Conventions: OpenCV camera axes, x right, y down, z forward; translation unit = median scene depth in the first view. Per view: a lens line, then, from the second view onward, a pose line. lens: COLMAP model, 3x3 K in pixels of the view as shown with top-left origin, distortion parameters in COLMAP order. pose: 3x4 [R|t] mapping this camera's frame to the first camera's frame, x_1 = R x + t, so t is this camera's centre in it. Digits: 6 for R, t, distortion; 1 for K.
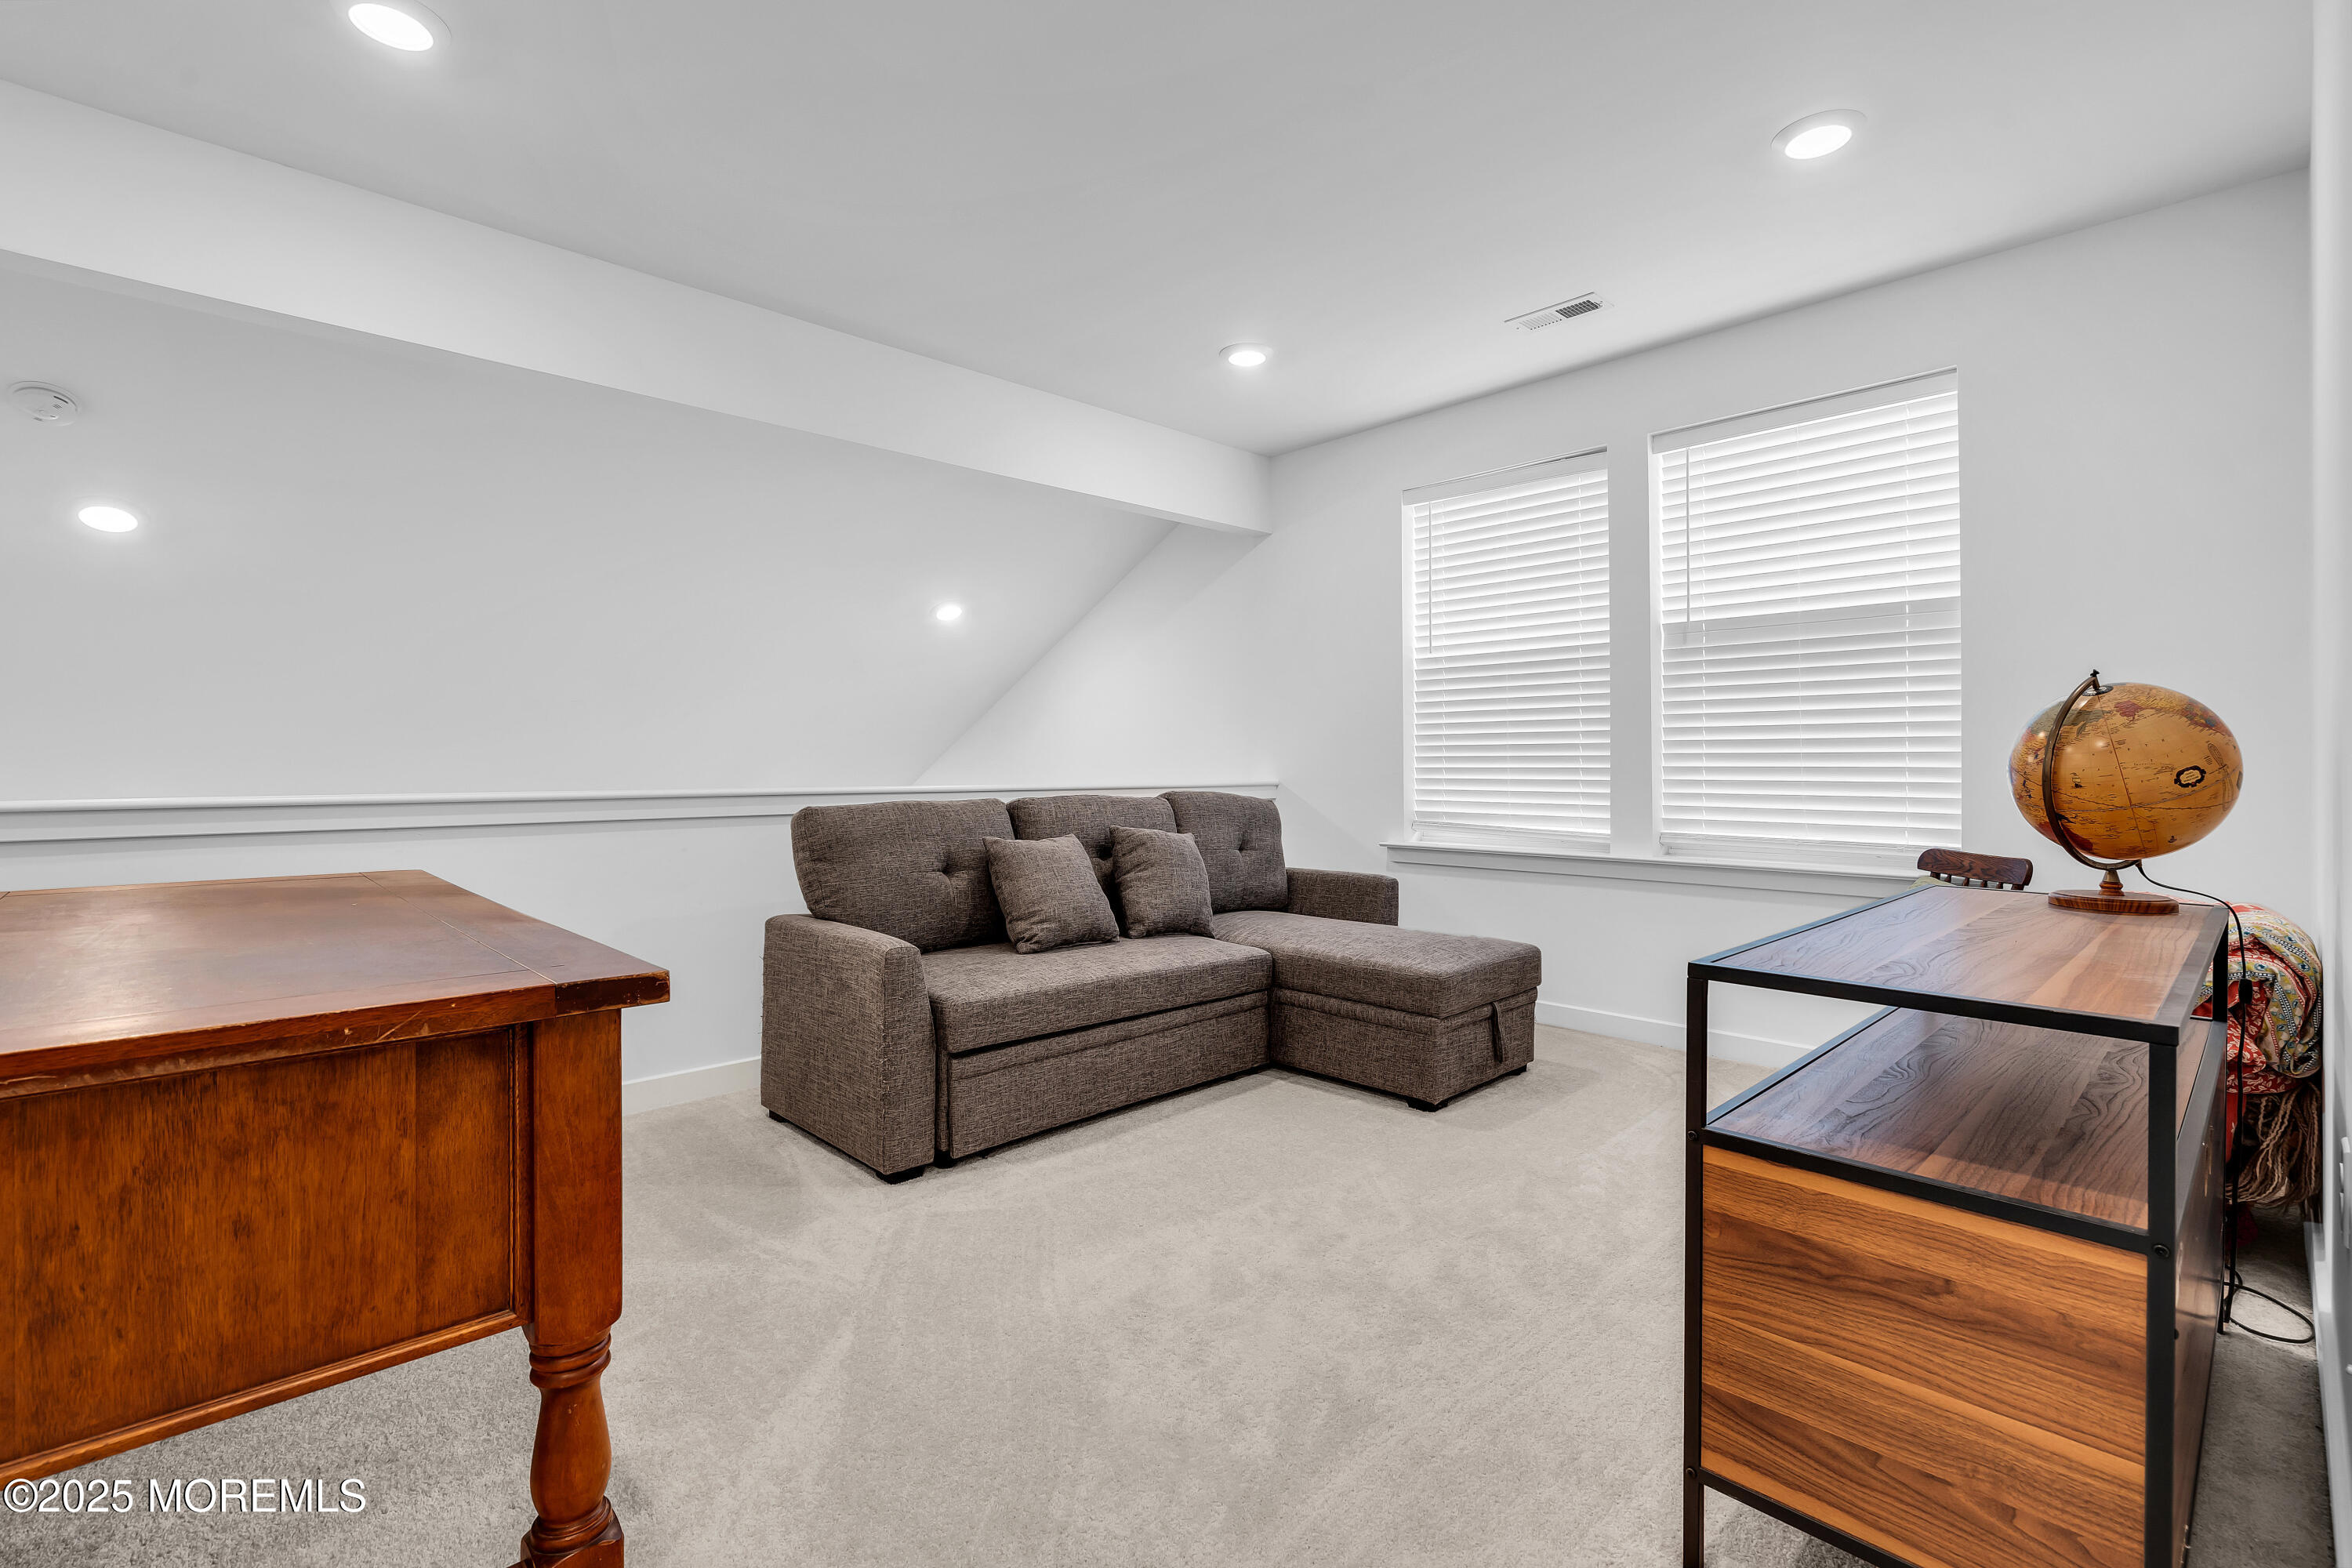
lens RADIAL K [[1056.8, 0, 1179.5], [0, 1056.8, 780.4], [0, 0, 1]] dist [-0.000491, 0.000440]
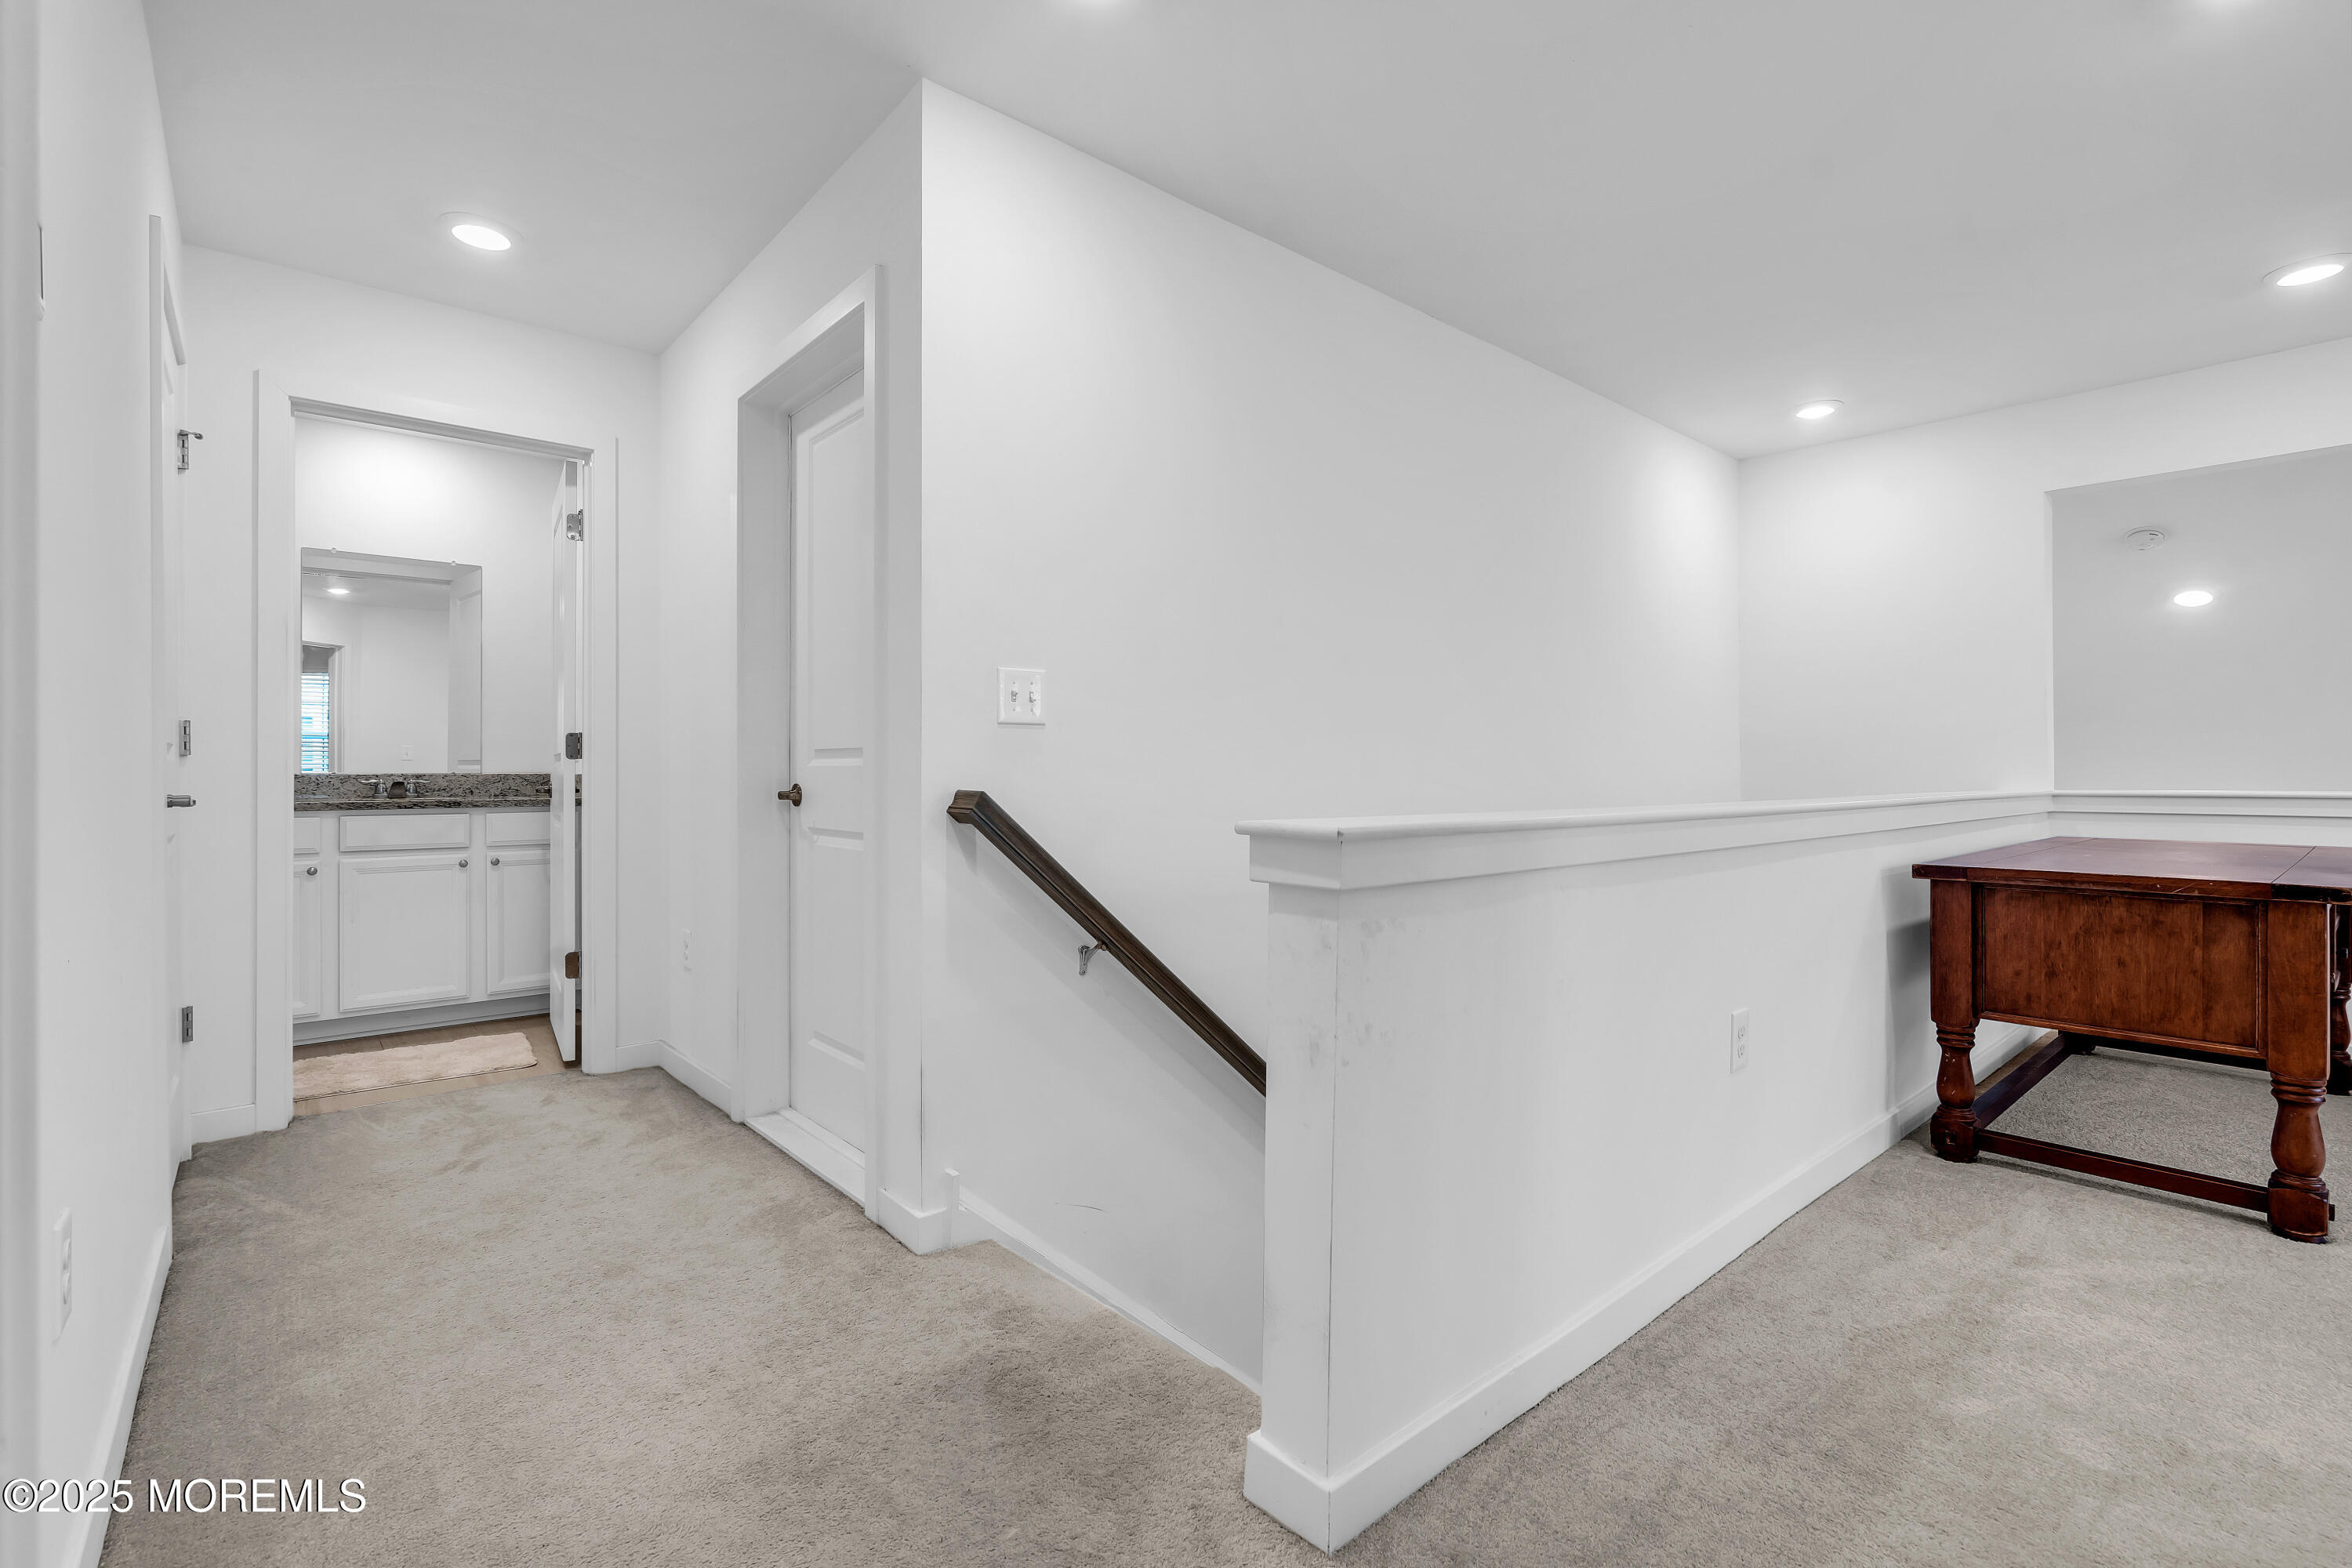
lens RADIAL K [[1056.8, 0, 1179.5], [0, 1056.8, 780.4], [0, 0, 1]] dist [-0.000491, 0.000440]
pose [[-0.038689, 0.005646, -0.999235, 1.504266], [-0.009571, 0.999936, 0.006020, 0.007416], [0.999205, 0.009797, -0.038633, -0.997843]]
